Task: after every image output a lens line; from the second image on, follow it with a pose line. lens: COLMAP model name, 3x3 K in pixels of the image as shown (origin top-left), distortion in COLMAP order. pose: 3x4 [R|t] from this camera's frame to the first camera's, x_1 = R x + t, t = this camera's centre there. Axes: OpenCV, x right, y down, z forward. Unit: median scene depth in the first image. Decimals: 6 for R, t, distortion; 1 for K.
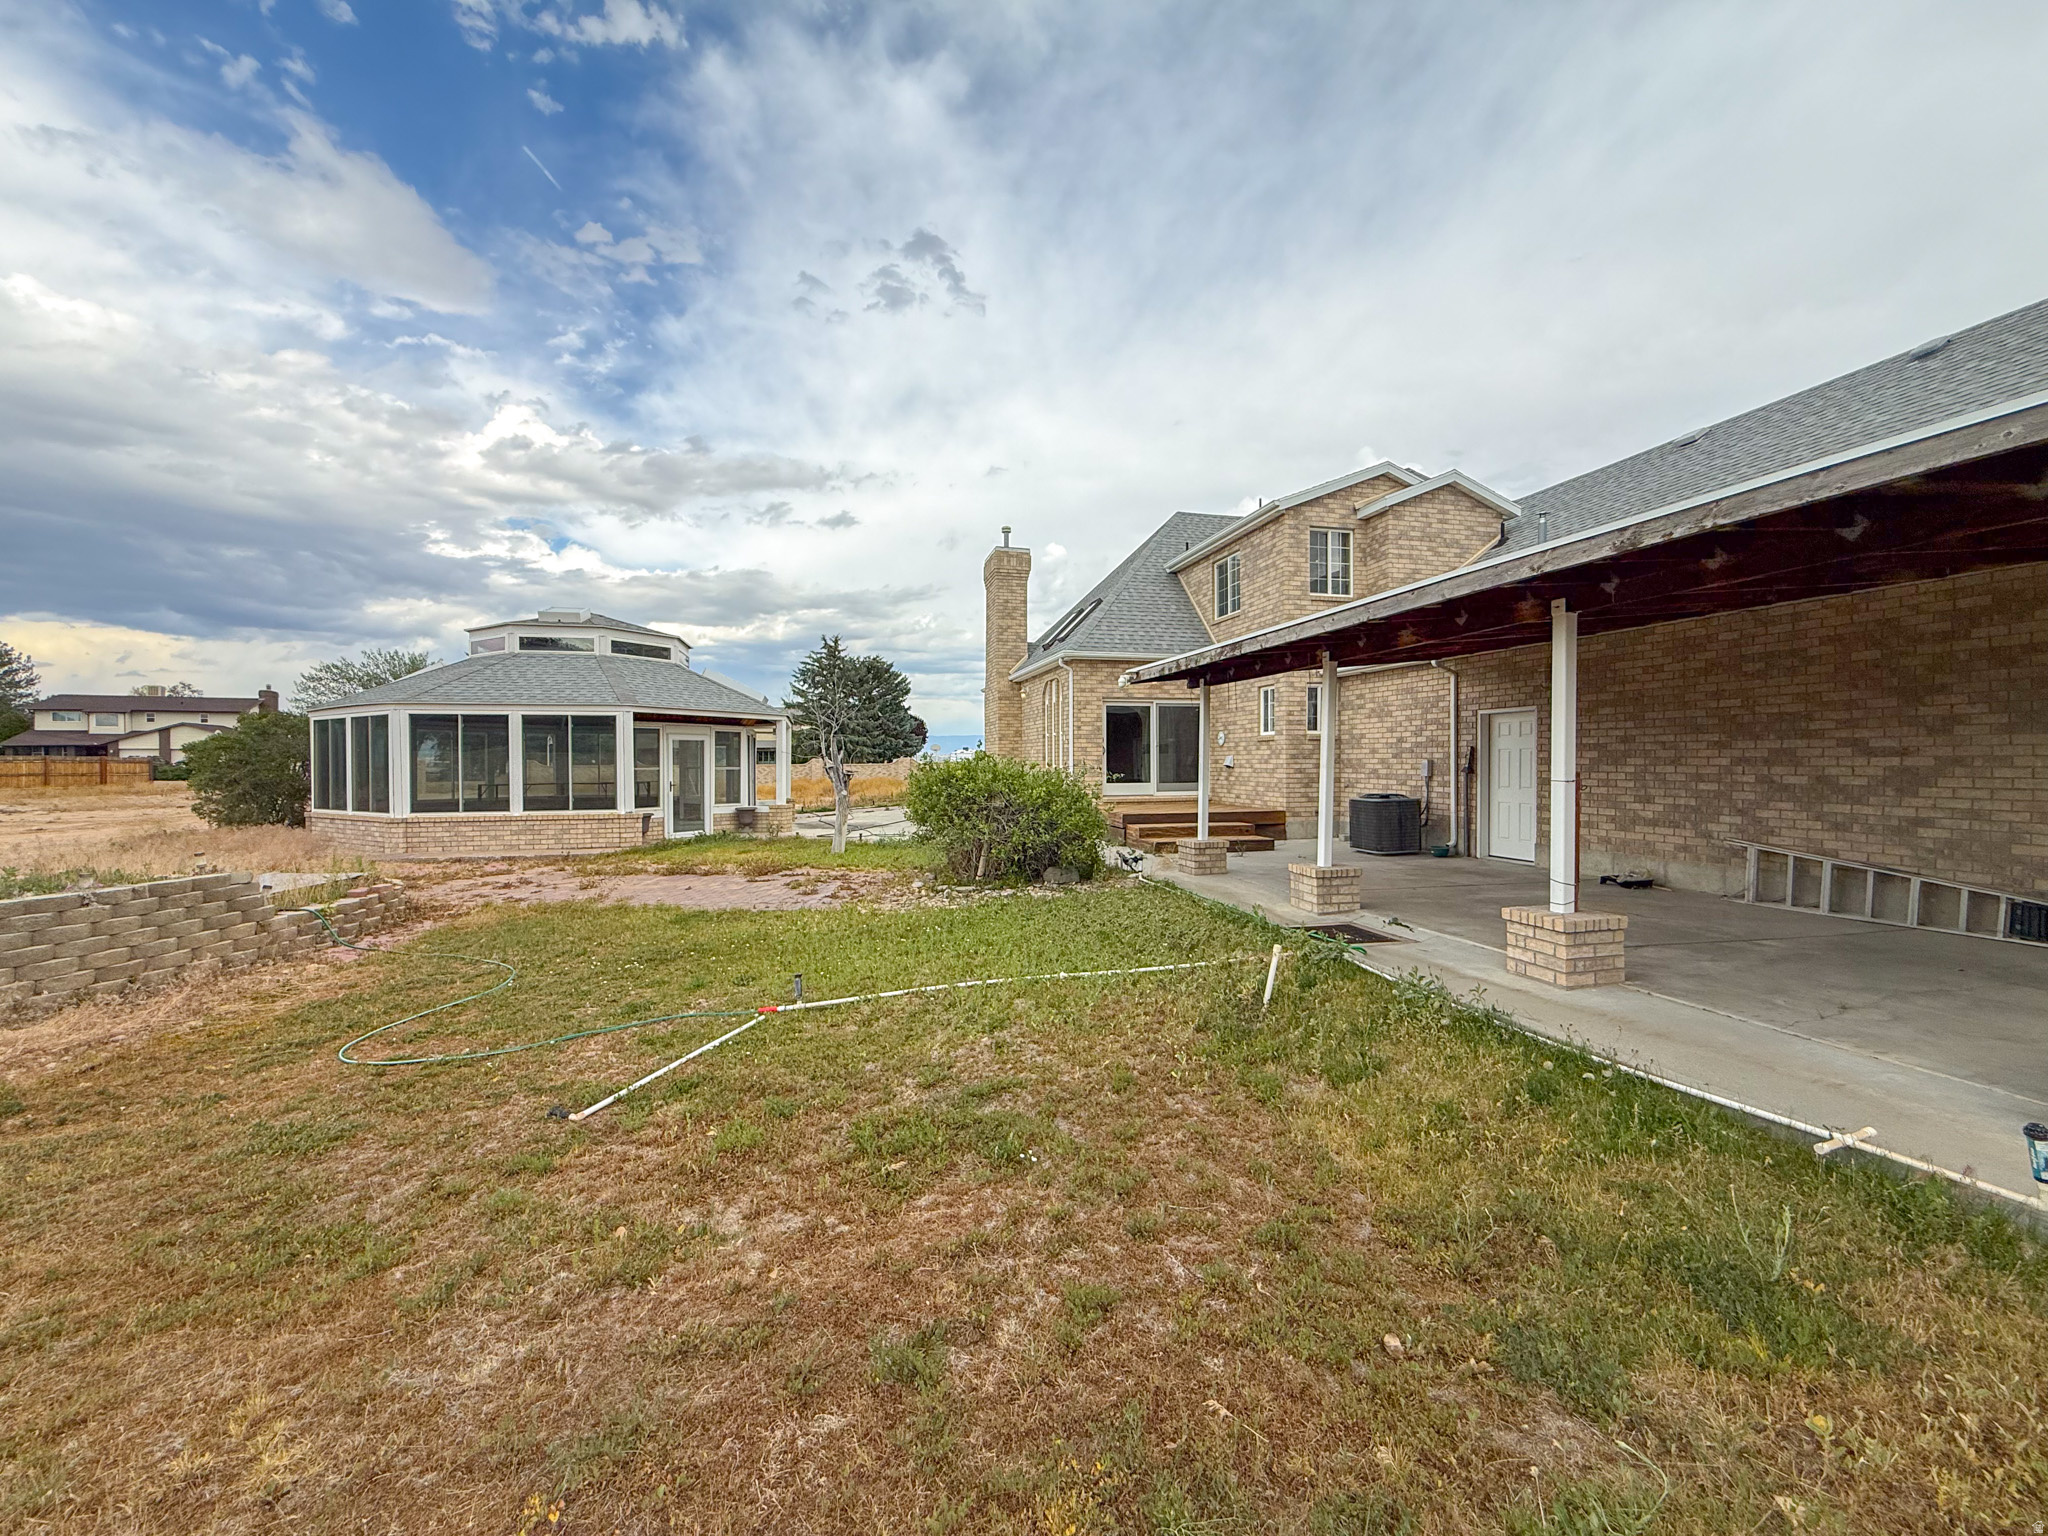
lens RADIAL K [[818.3, 0, 1019.0], [0, 818.3, 768.8], [0, 0, 1]] dist [-0.000047, 0.000118]
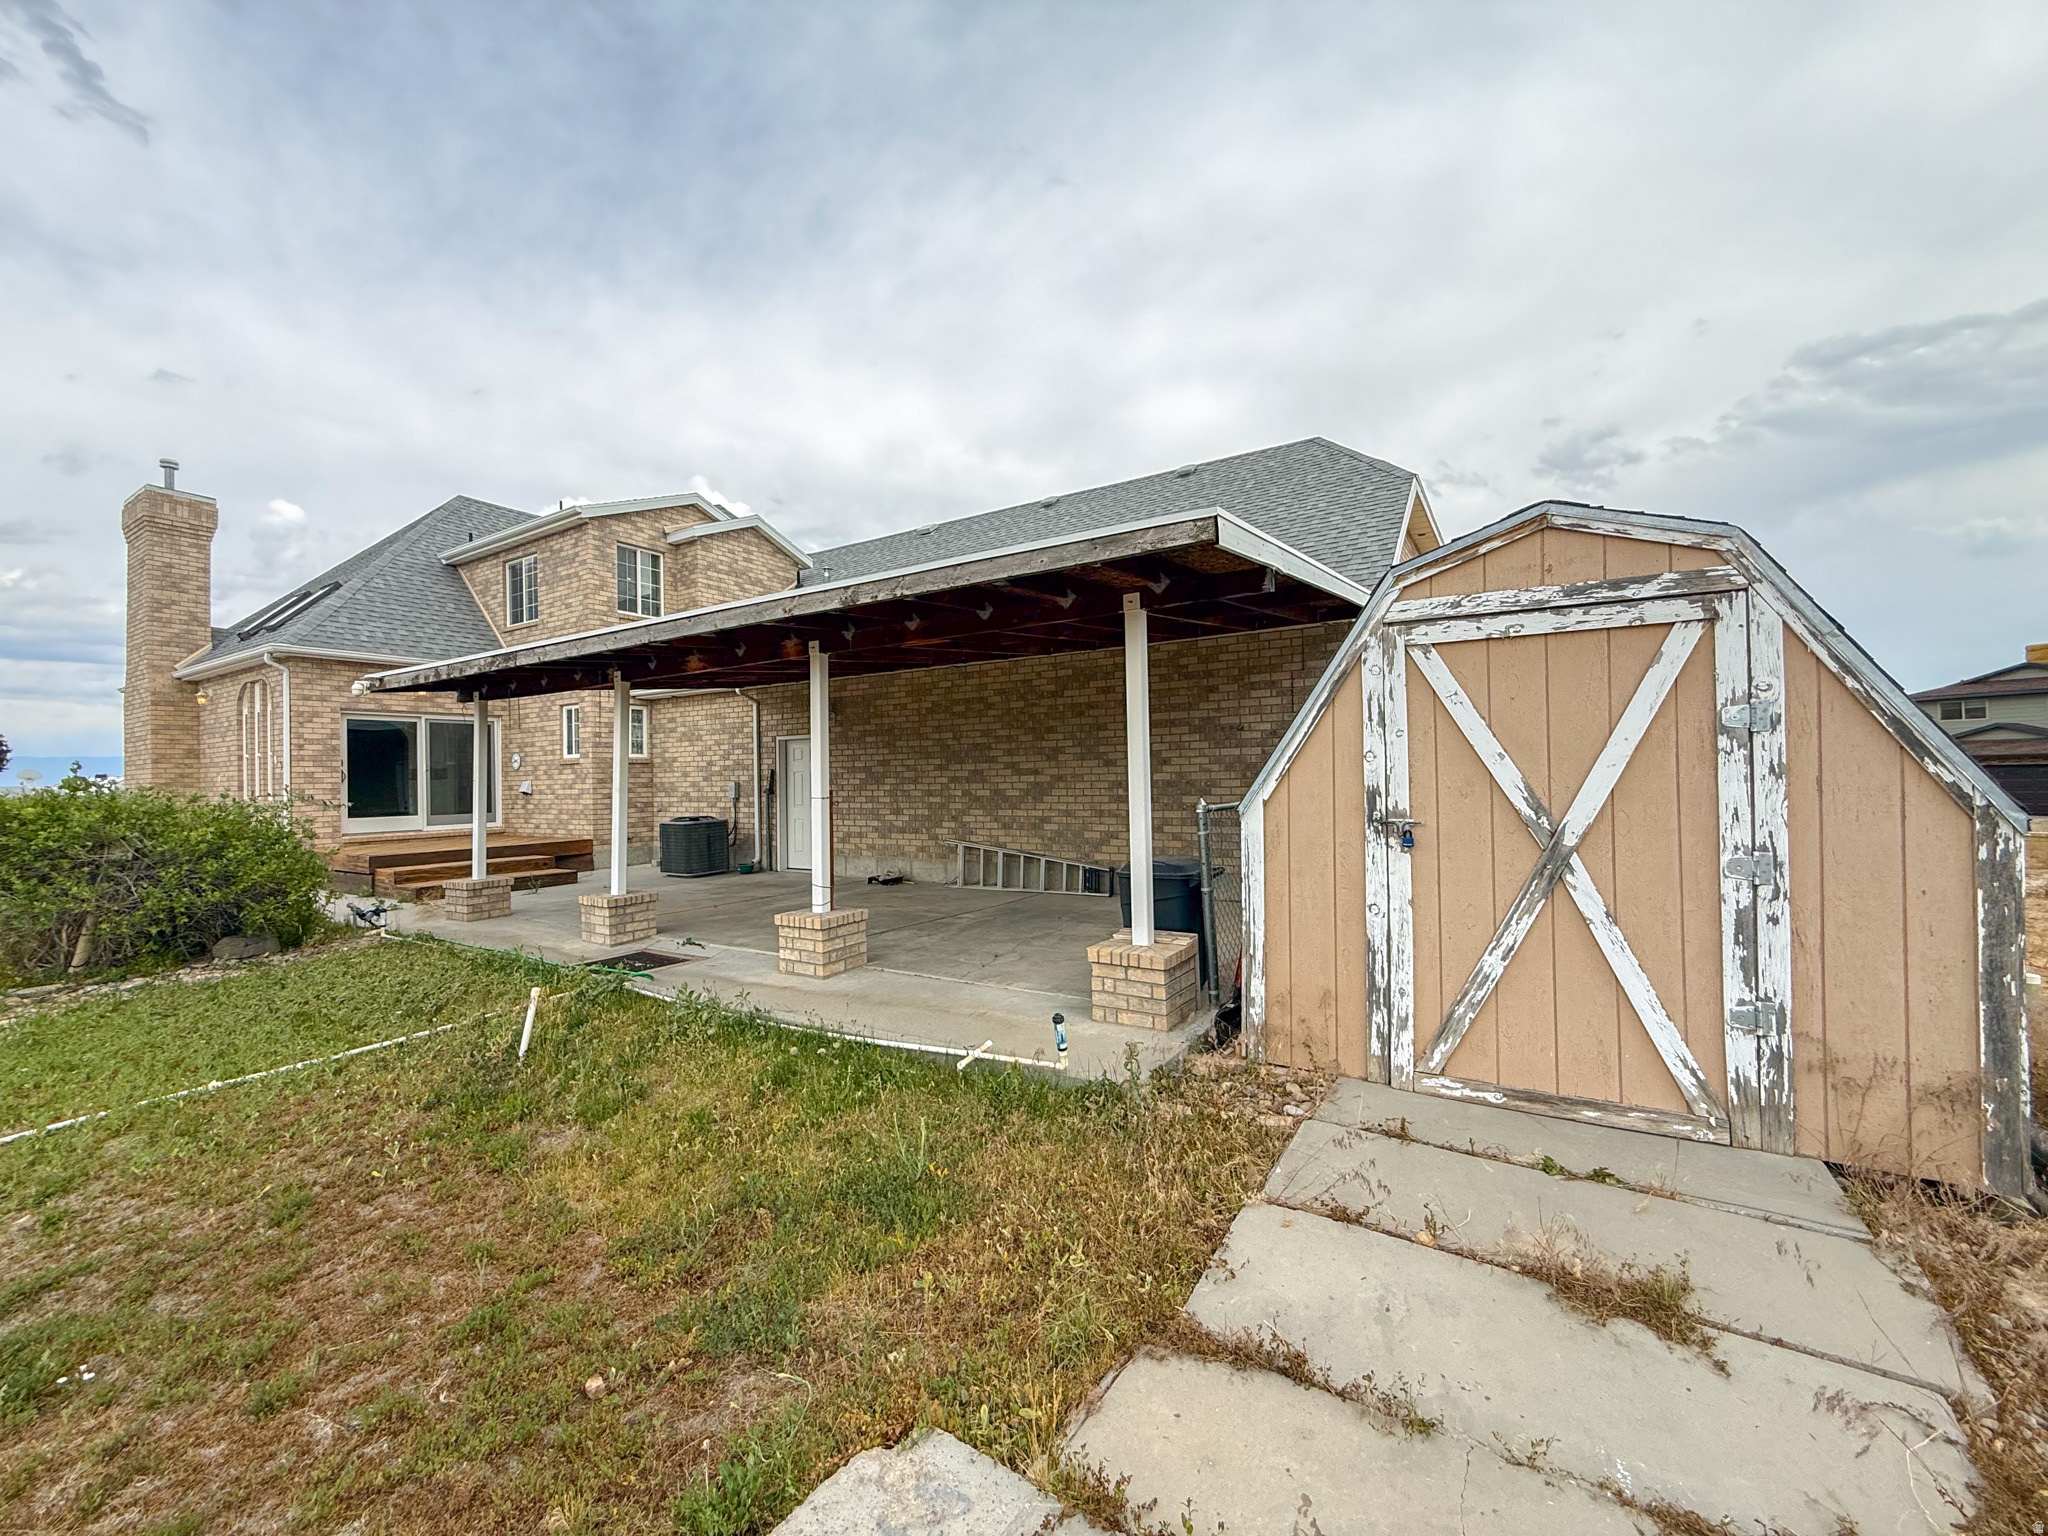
lens RADIAL K [[818.3, 0, 1019.0], [0, 818.3, 768.8], [0, 0, 1]] dist [-0.000047, 0.000118]
pose [[0.715106, -0.002376, 0.699012, 0.042051], [0.023220, 0.999523, -0.020357, 0.002583], [-0.698630, 0.030789, 0.714820, -0.017213]]
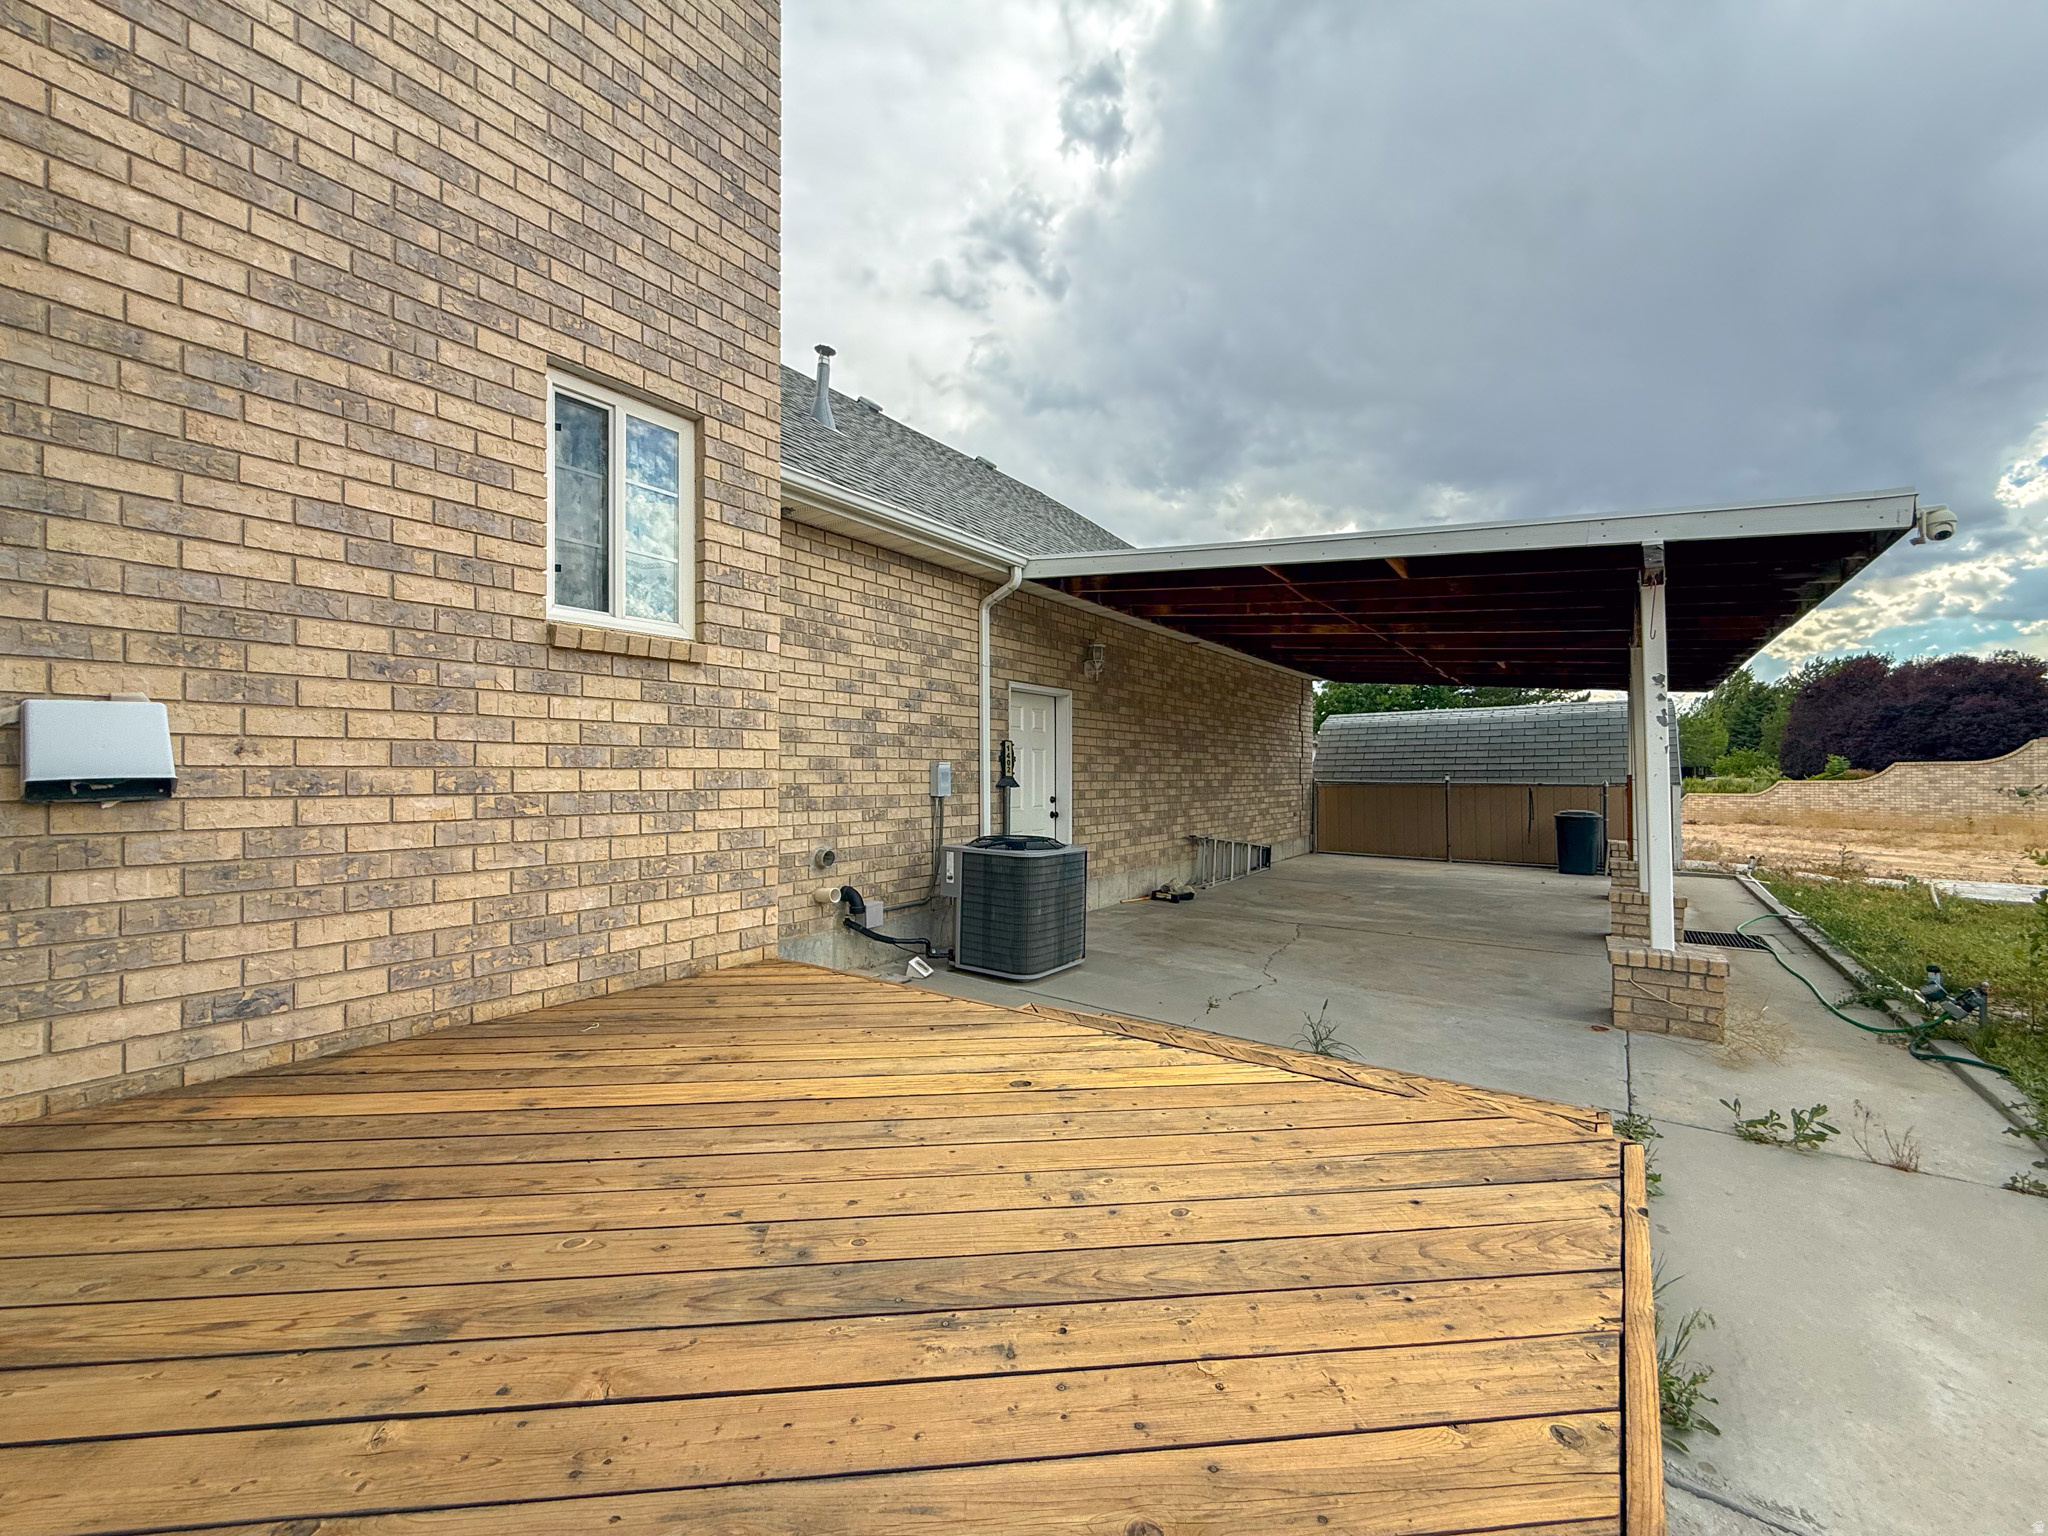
lens RADIAL K [[818.3, 0, 1019.0], [0, 818.3, 768.8], [0, 0, 1]] dist [-0.000047, 0.000118]
pose [[-0.652771, 0.007901, 0.757514, 0.172547], [0.008833, 0.999957, -0.002818, -0.009745], [-0.757504, 0.004851, -0.652812, 2.191633]]
